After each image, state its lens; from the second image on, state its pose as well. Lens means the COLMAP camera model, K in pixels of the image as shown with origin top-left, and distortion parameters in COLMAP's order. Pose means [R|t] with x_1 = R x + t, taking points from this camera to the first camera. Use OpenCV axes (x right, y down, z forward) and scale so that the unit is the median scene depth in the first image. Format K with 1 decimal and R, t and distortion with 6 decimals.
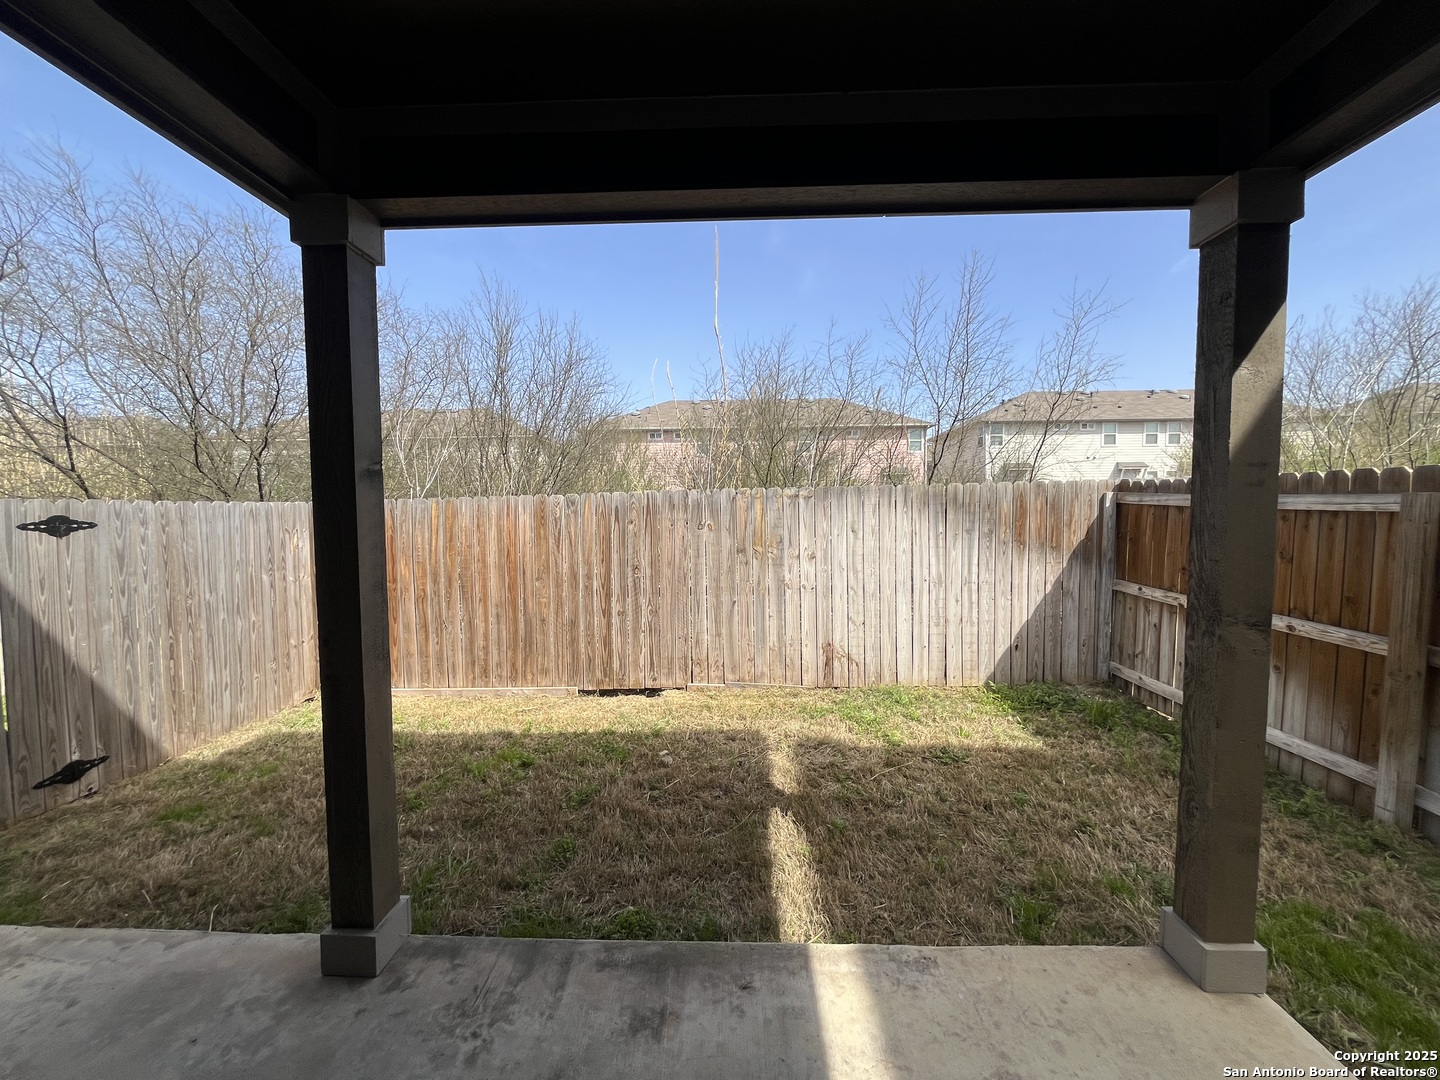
lens RADIAL K [[576.4, 0, 718.7], [0, 576.4, 542.1], [0, 0, 1]] dist [-0.002216, -0.000286]
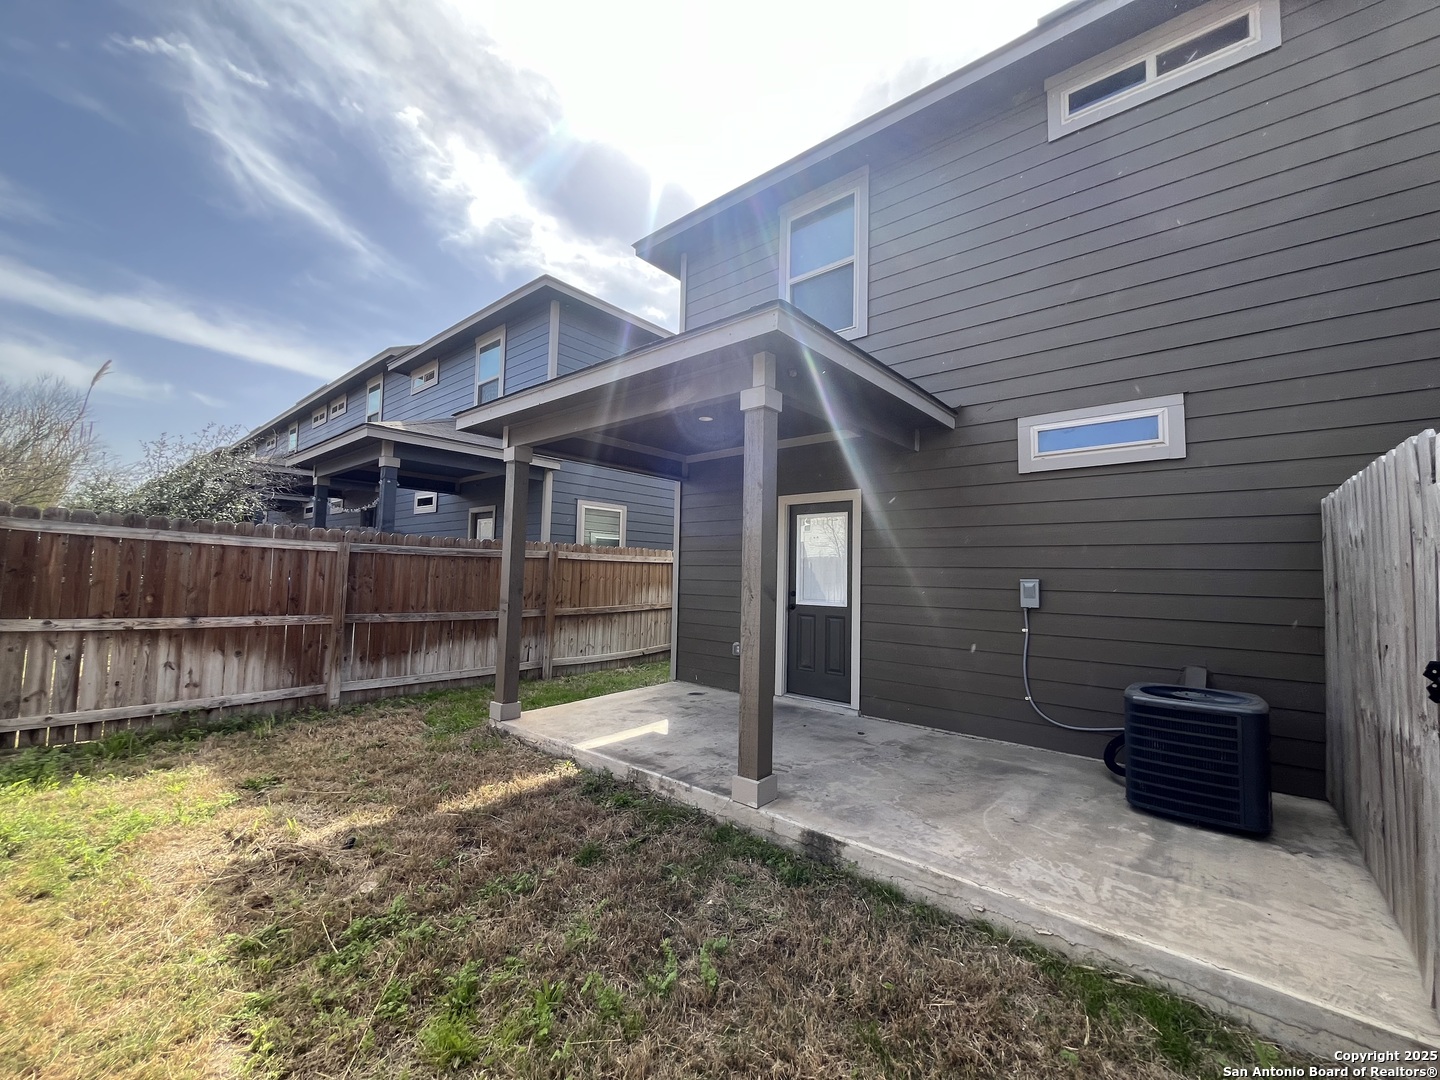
lens RADIAL K [[576.4, 0, 718.7], [0, 576.4, 542.1], [0, 0, 1]] dist [-0.002216, -0.000286]
pose [[-0.783689, 0.023775, 0.620698, -0.995853], [0.015490, 0.999705, -0.018734, -0.021955], [-0.620960, -0.005067, -0.783826, 1.491931]]
